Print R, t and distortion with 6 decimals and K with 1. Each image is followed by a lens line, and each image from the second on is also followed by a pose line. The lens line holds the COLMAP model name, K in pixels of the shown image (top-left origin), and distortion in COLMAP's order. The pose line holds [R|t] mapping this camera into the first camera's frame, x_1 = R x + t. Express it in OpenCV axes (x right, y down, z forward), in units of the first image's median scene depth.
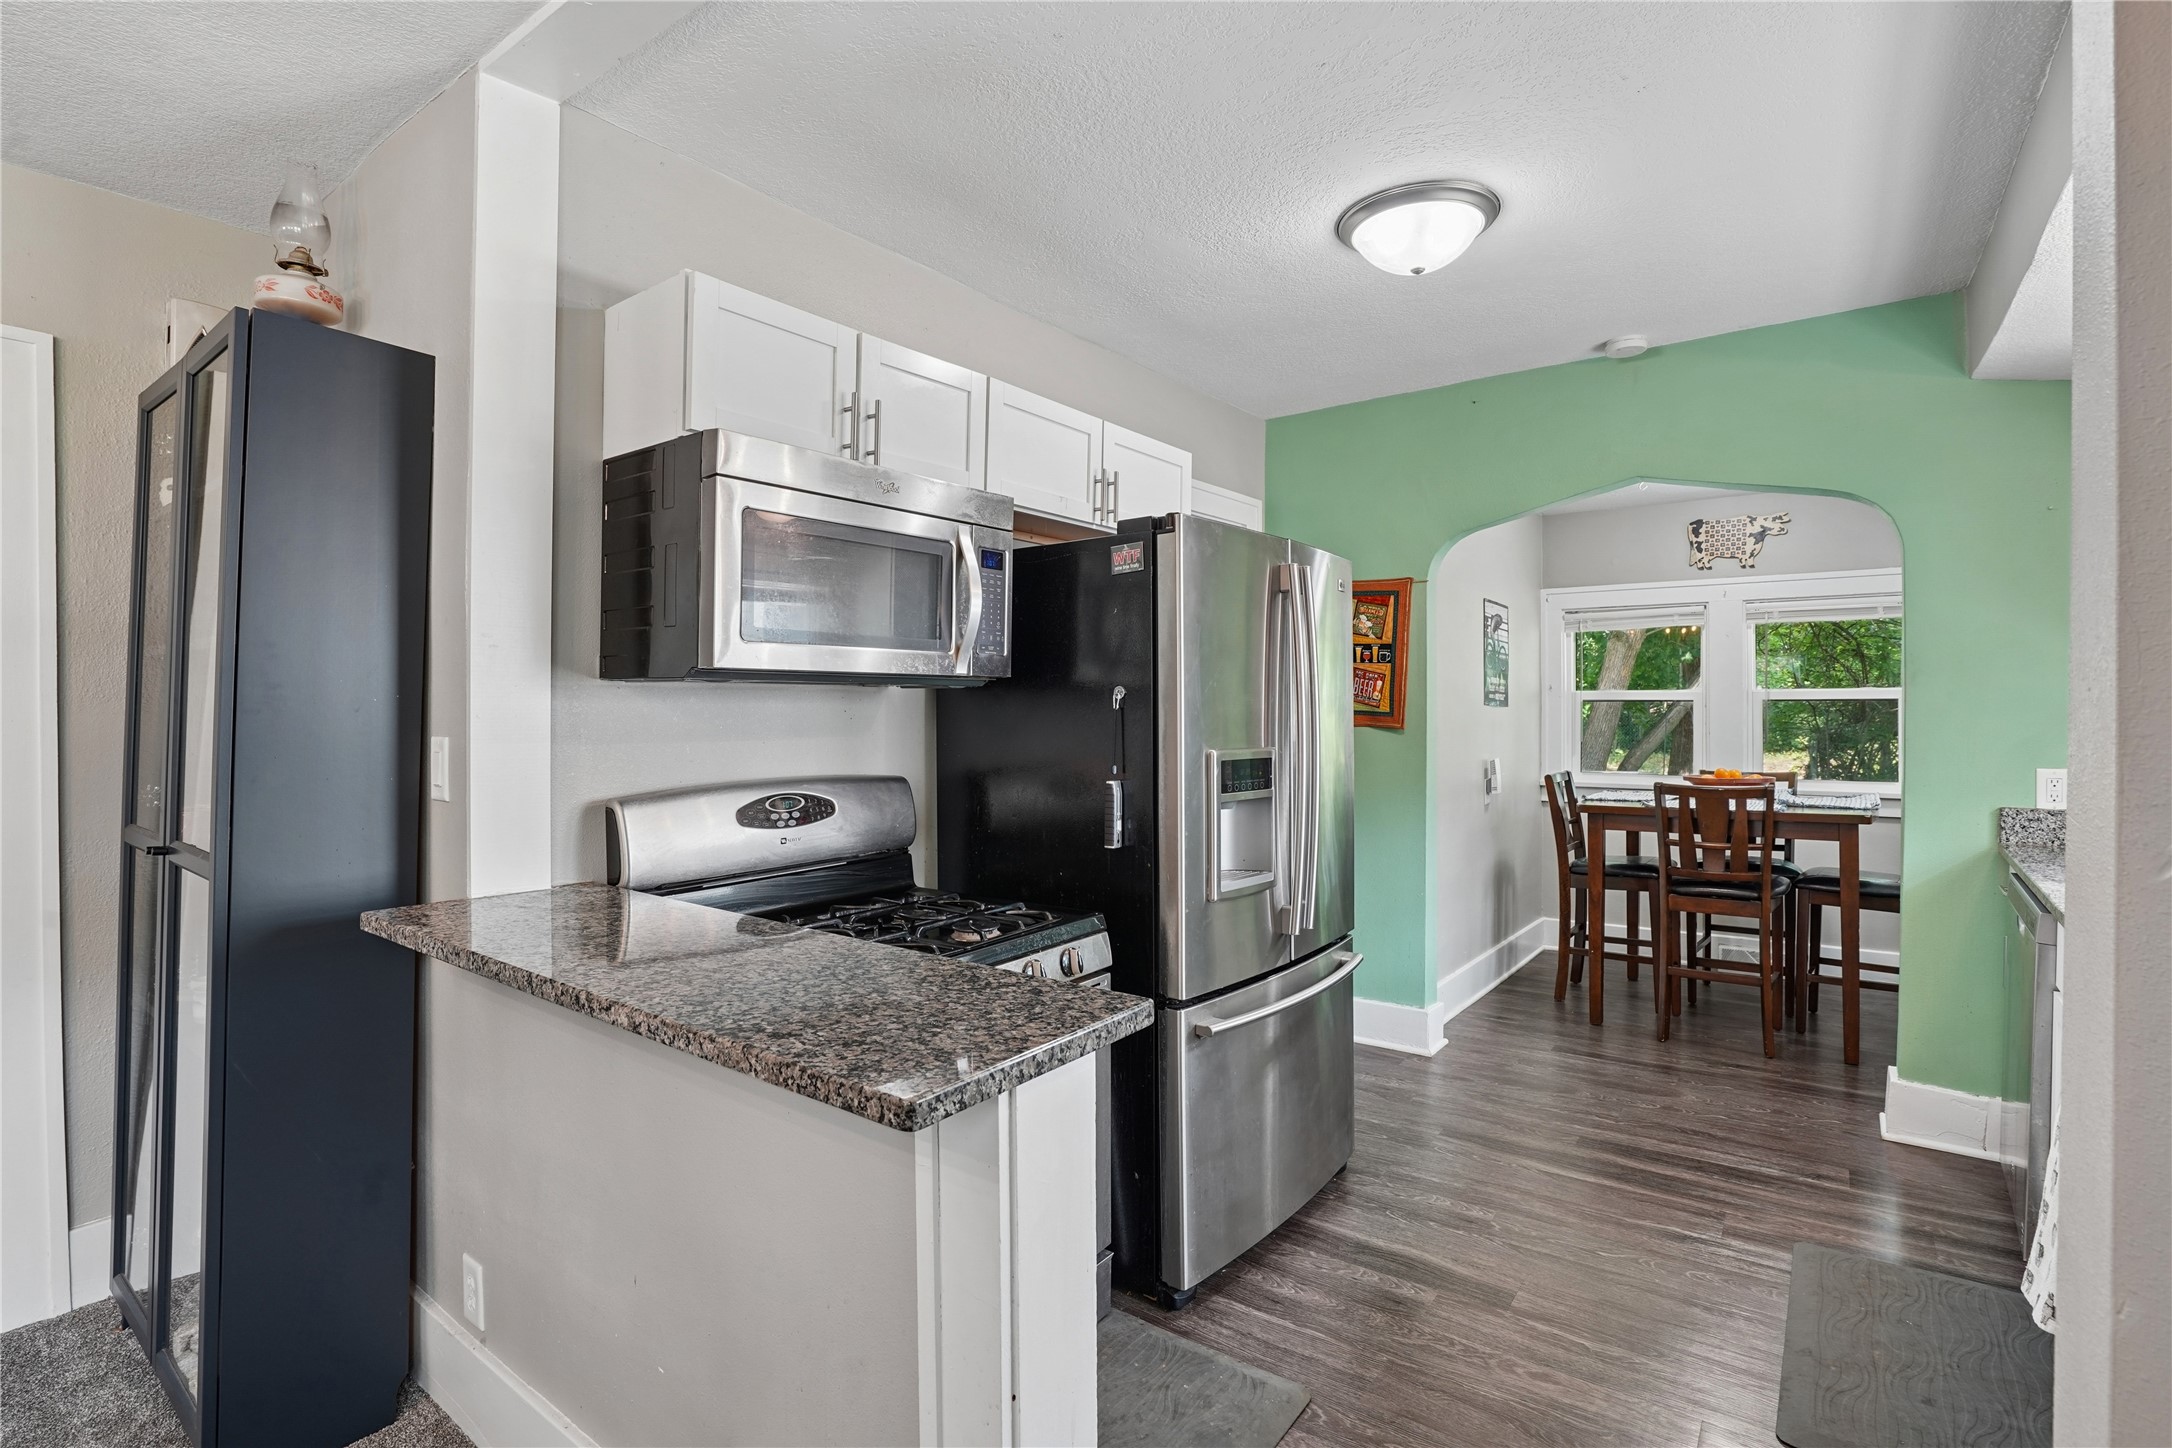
lens RADIAL K [[1015.8, 0, 1084.2], [0, 1015.8, 712.4], [0, 0, 1]] dist [-0.058337, 0.019651]
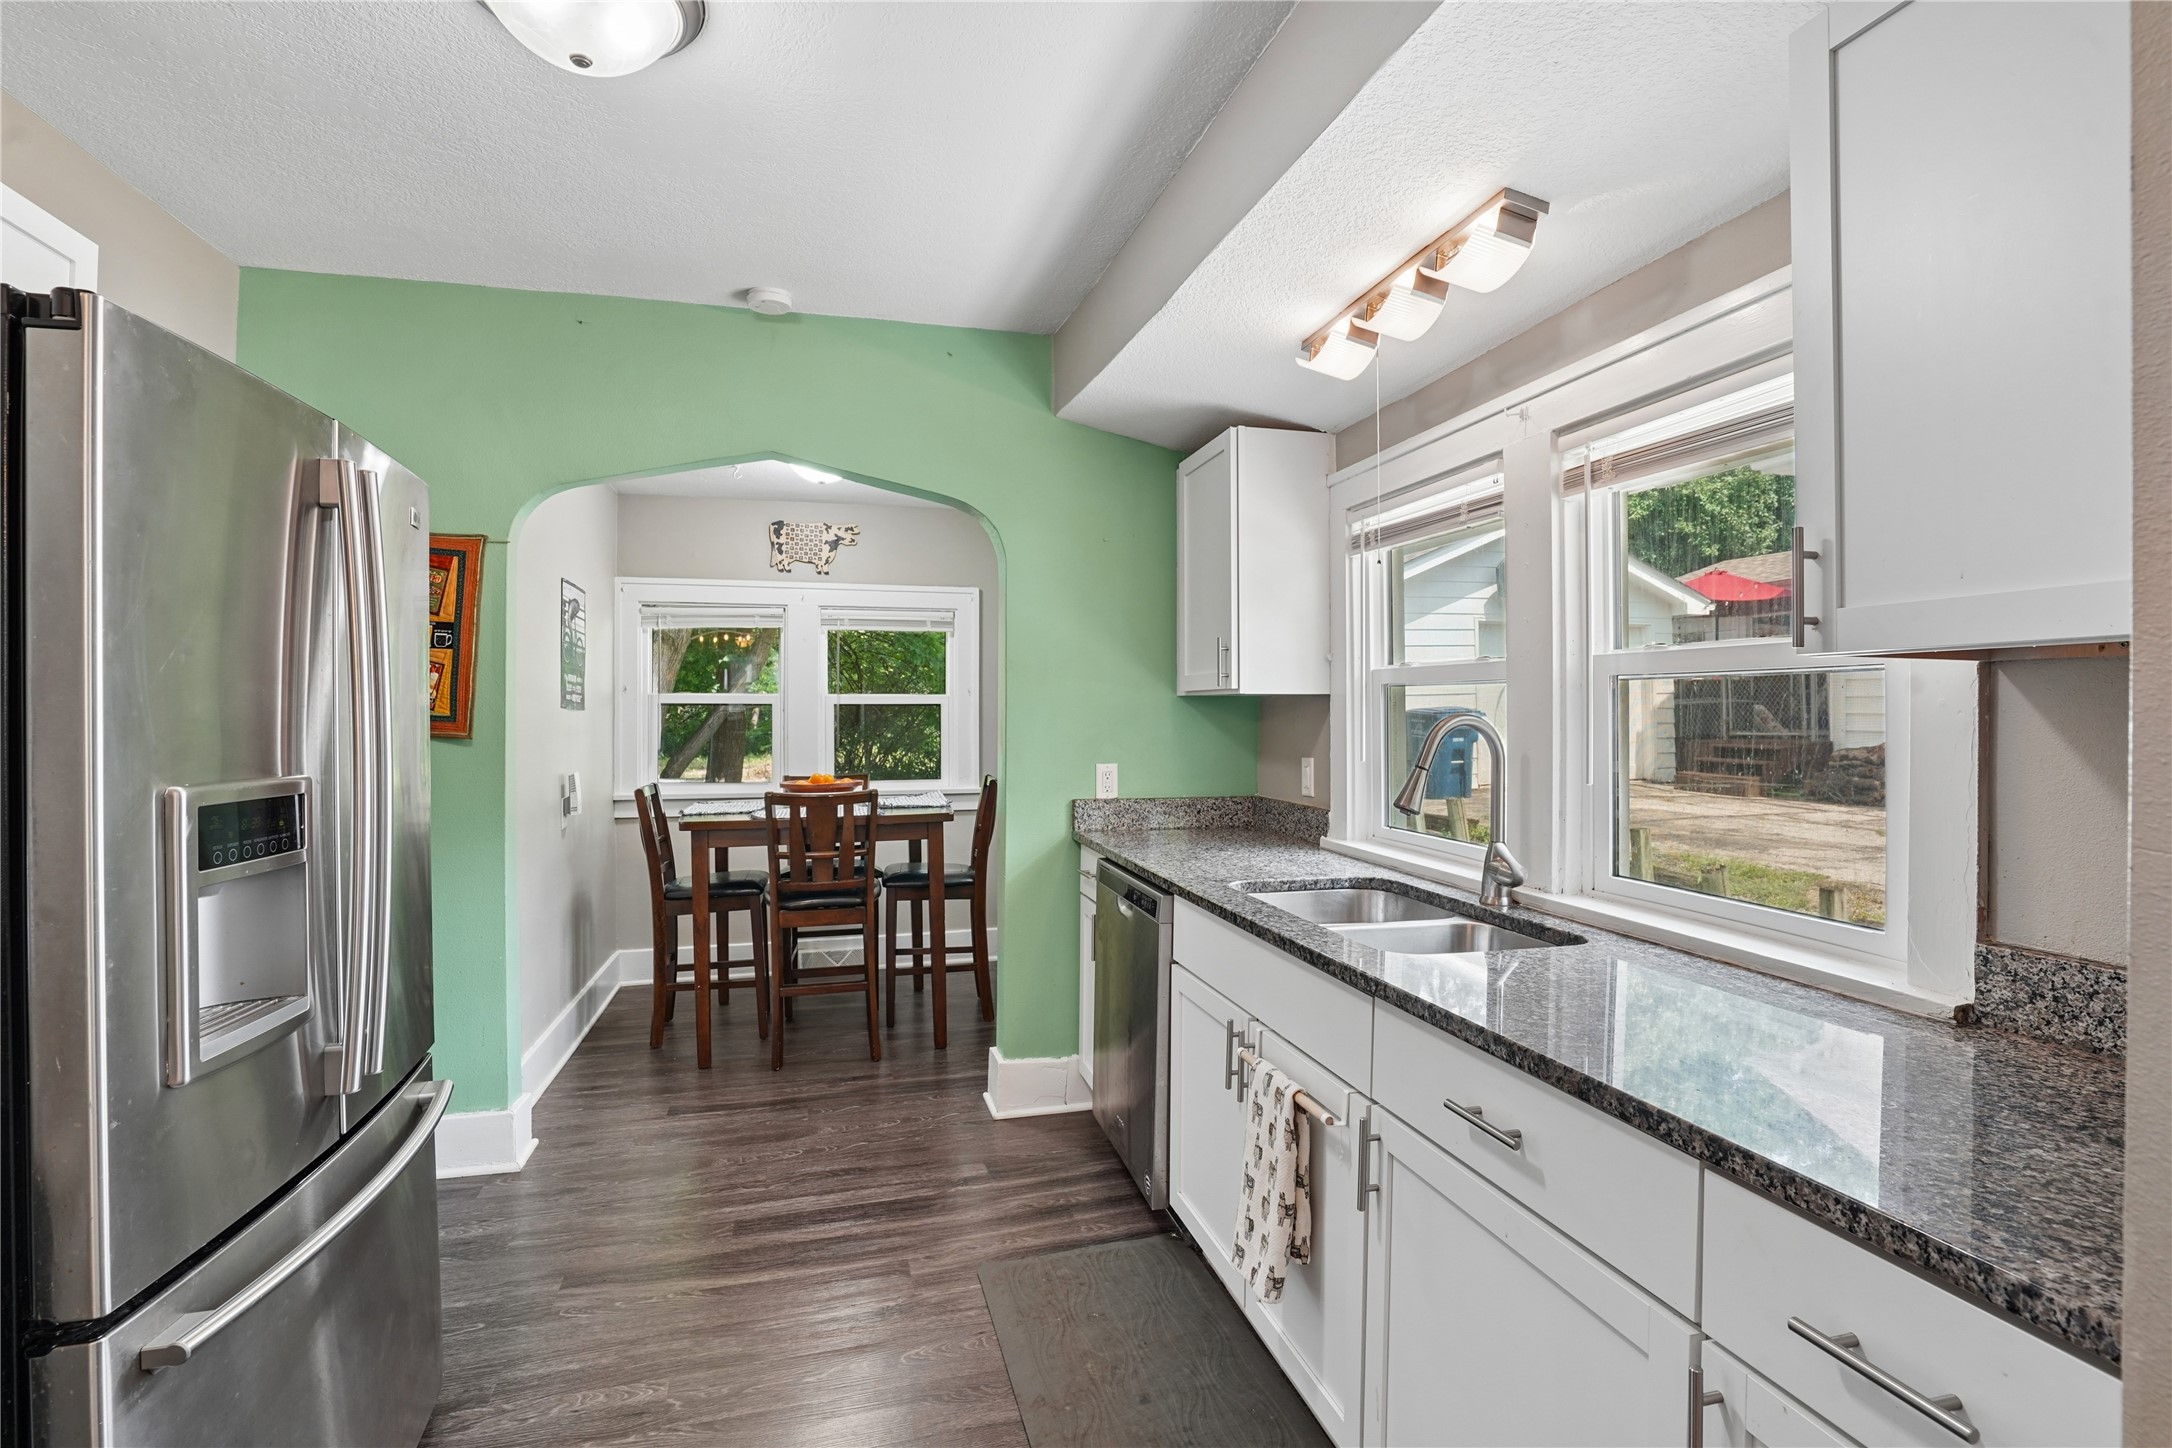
lens RADIAL K [[1015.8, 0, 1084.2], [0, 1015.8, 712.4], [0, 0, 1]] dist [-0.058337, 0.019651]
pose [[0.603186, 0.002230, 0.797597, 0.005774], [0.002960, 0.999983, -0.005034, 0.002152], [-0.797595, 0.005397, 0.603169, 0.203720]]
